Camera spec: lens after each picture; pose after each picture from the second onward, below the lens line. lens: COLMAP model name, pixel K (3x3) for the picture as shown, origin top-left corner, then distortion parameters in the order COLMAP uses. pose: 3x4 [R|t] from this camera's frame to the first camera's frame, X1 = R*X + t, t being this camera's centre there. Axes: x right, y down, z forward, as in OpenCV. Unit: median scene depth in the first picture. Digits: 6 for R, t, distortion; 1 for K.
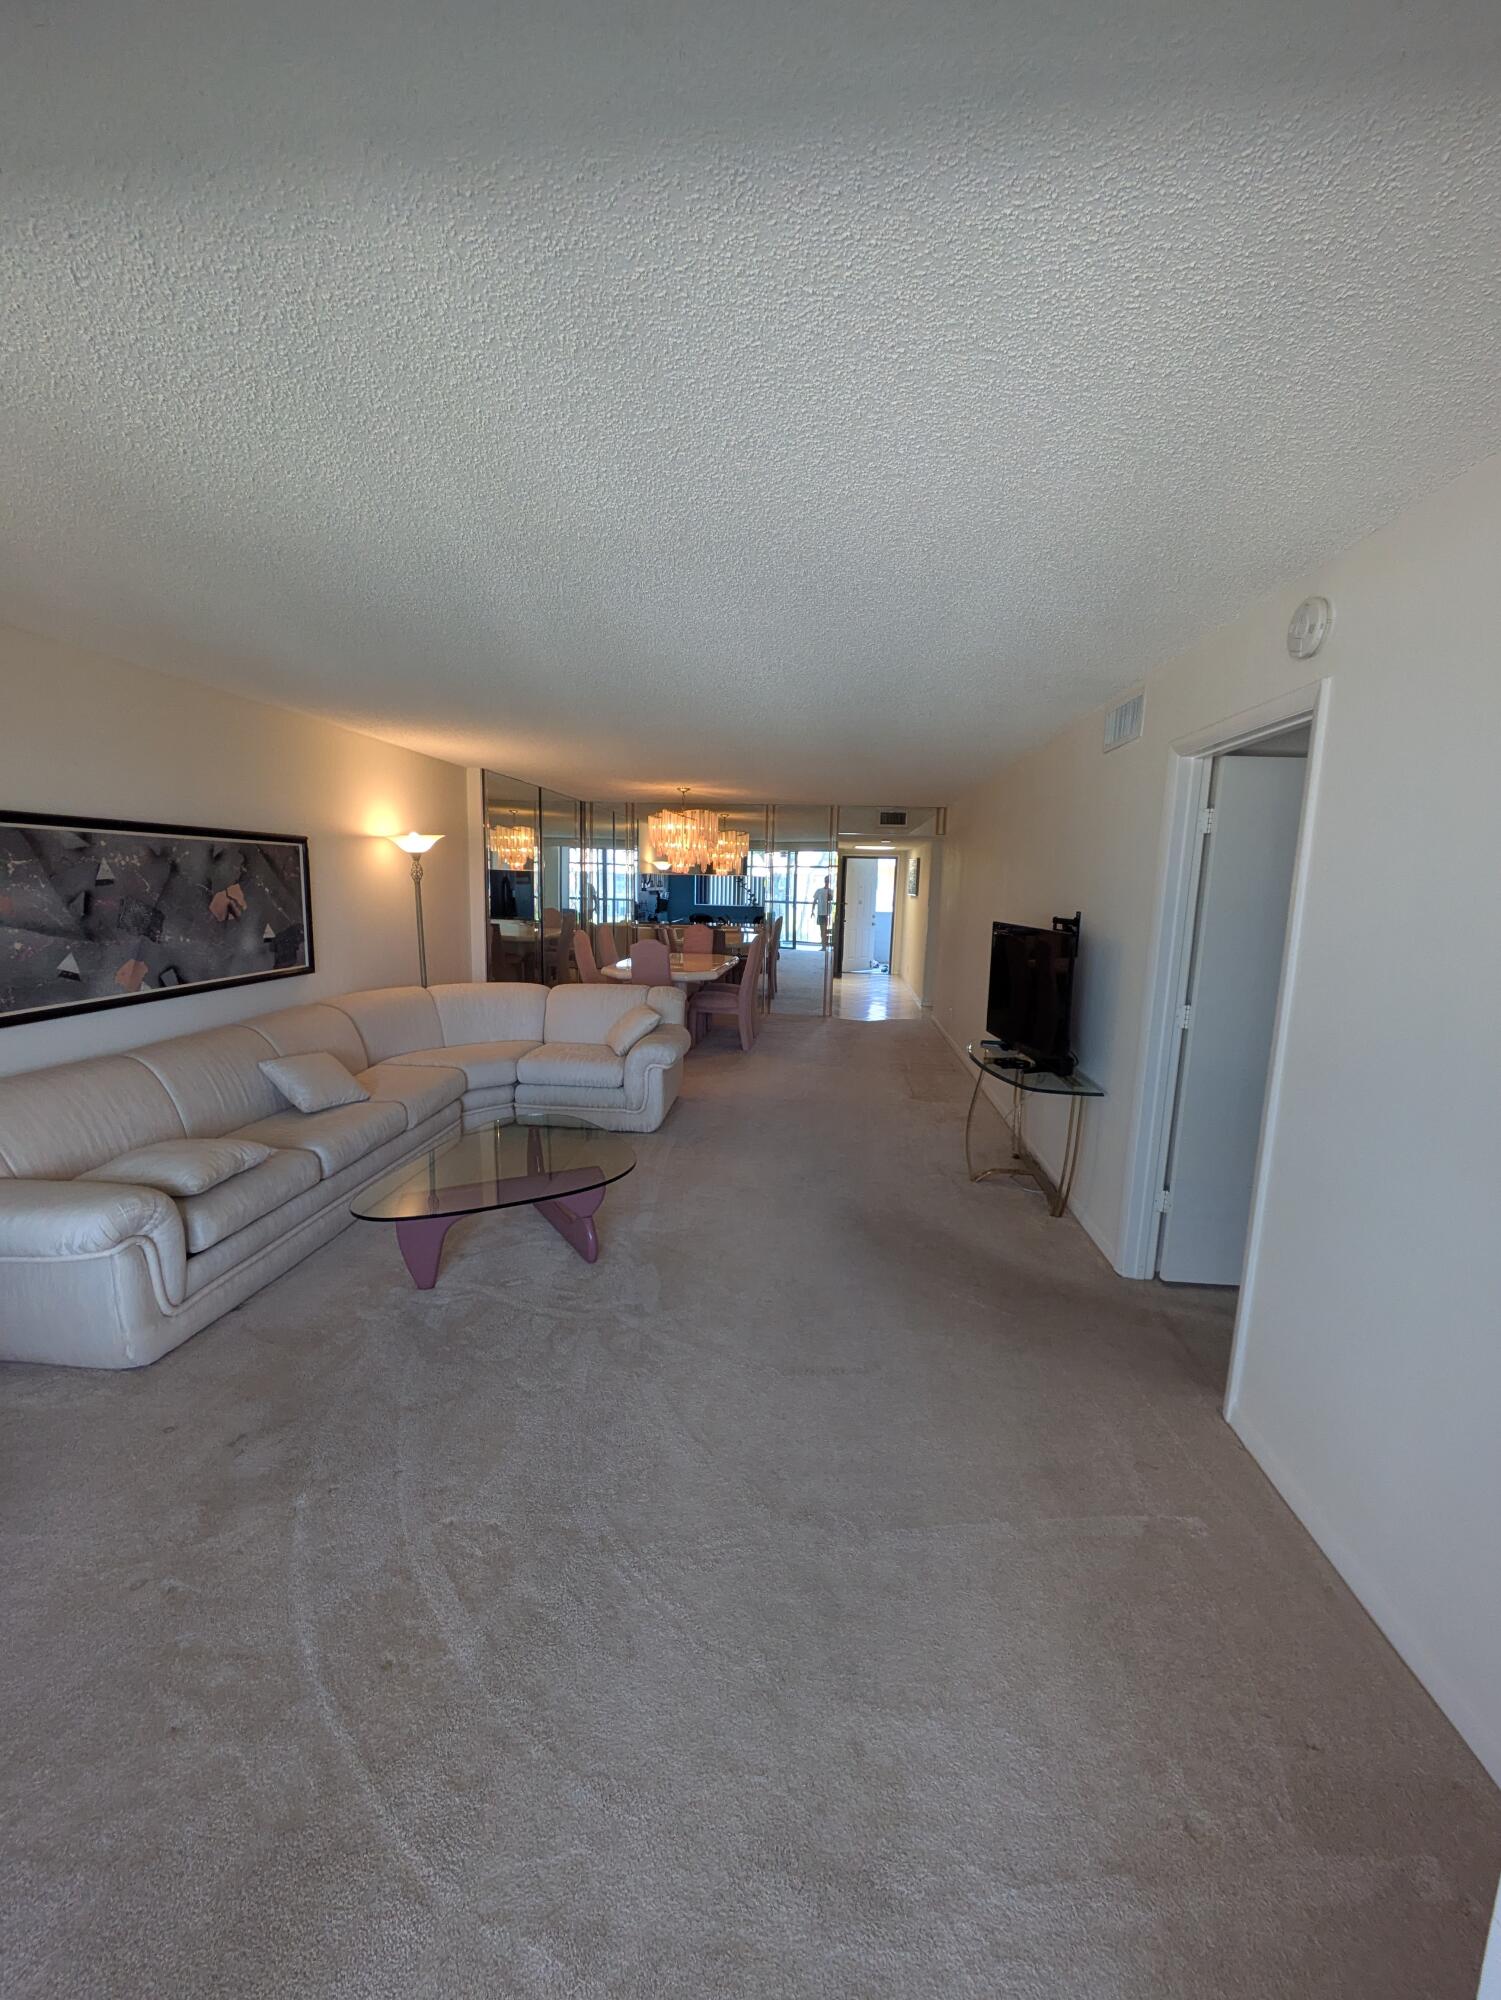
lens RADIAL K [[787.3, 0, 753.2], [0, 787.3, 1002.4], [0, 0, 1]] dist [-0.002520, 0.002500]
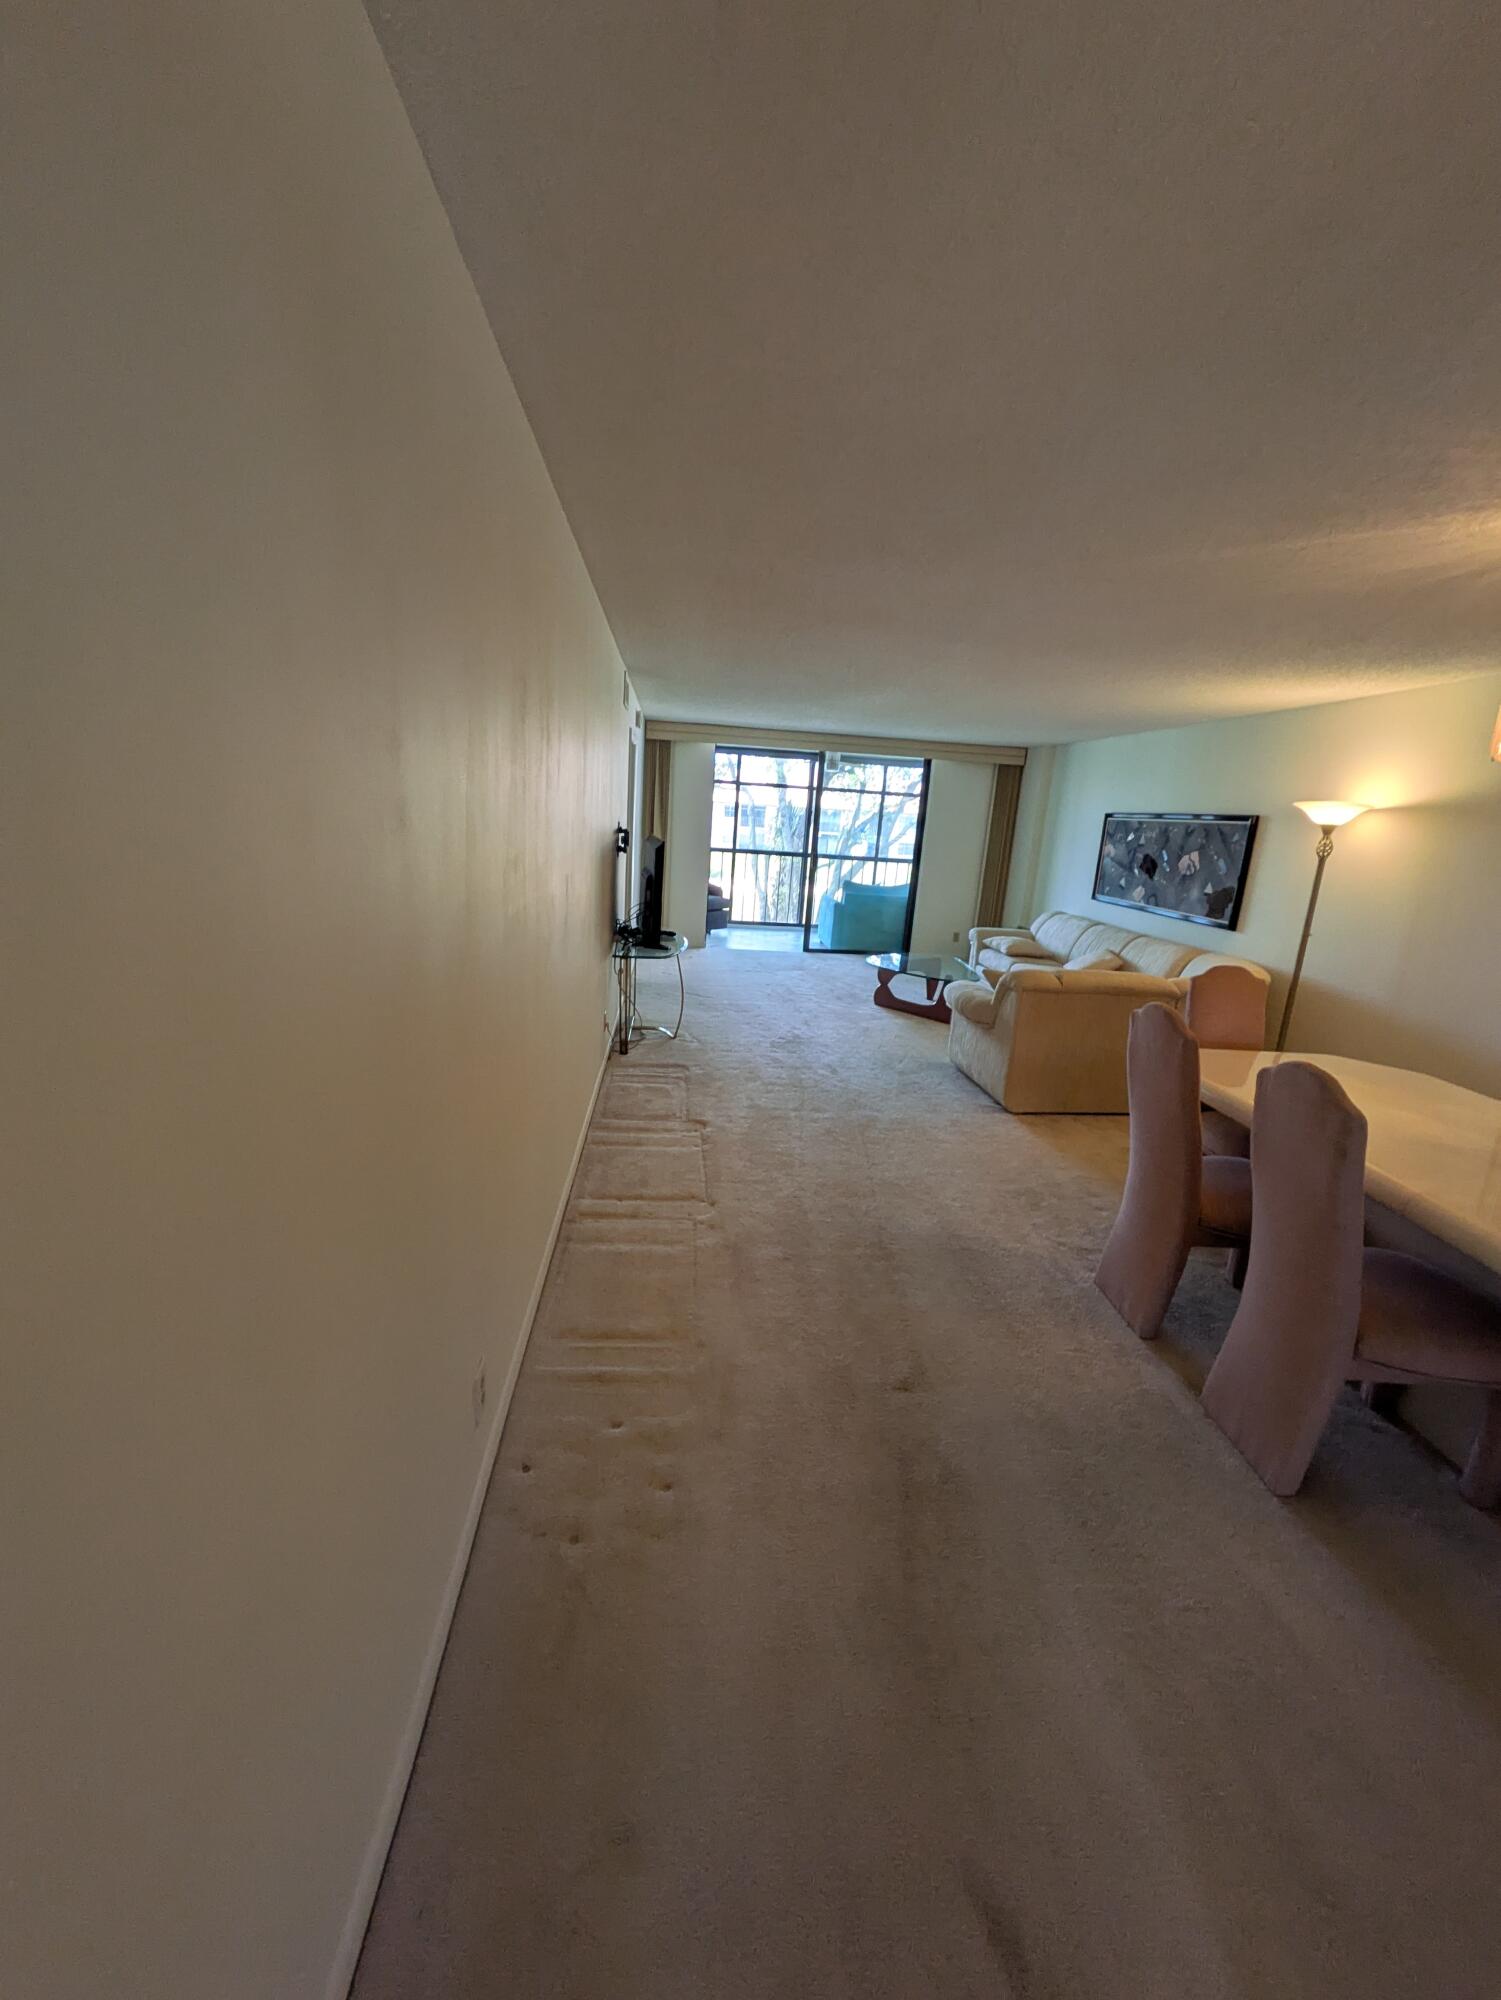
lens RADIAL K [[791.3, 0, 741.2], [0, 791.3, 1002.1], [0, 0, 1]] dist [-0.000455, -0.000332]
pose [[-0.981847, -0.044735, -0.184322, 0.480002], [-0.112432, 0.919920, 0.375641, -0.380960], [0.152757, 0.389546, -0.908251, 2.520995]]
